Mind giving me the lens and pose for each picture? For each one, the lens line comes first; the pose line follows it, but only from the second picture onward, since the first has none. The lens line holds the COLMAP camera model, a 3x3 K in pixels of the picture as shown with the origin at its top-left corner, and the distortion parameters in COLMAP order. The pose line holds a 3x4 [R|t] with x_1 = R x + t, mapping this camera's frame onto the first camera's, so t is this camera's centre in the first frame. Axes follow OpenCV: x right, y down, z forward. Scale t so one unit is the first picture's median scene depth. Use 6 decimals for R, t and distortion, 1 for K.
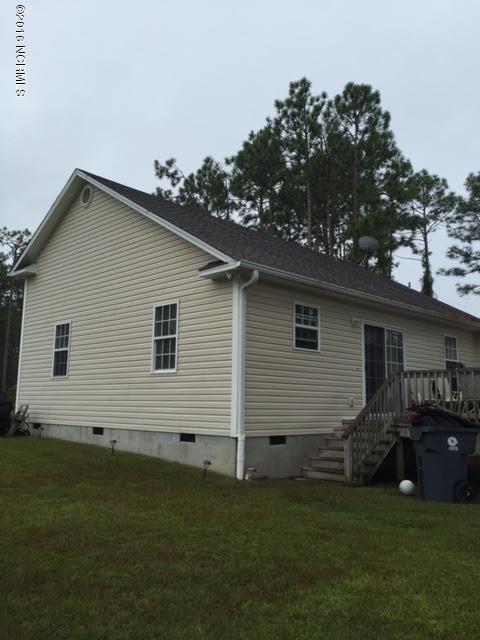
lens RADIAL K [[546.6, 0, 240.0], [0, 546.6, 320.0], [0, 0, 1]] dist [0.010638, 0.003363]
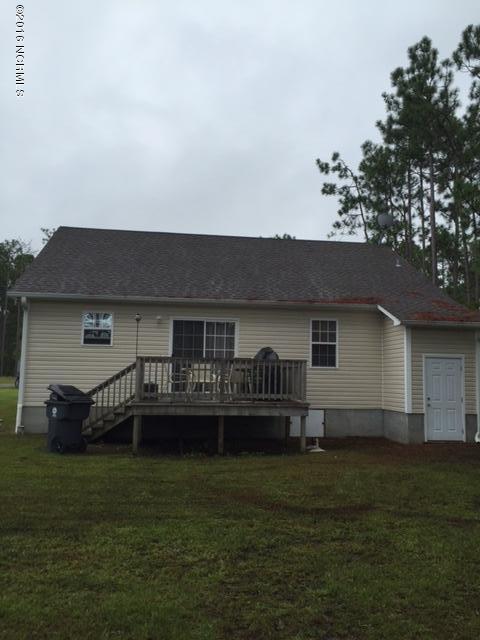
lens RADIAL K [[546.6, 0, 240.0], [0, 546.6, 320.0], [0, 0, 1]] dist [0.010638, 0.003363]
pose [[0.803601, -0.066538, -0.591438, 0.981468], [0.085546, 0.996326, 0.004145, 0.013978], [0.588989, -0.053926, 0.806340, 0.095453]]
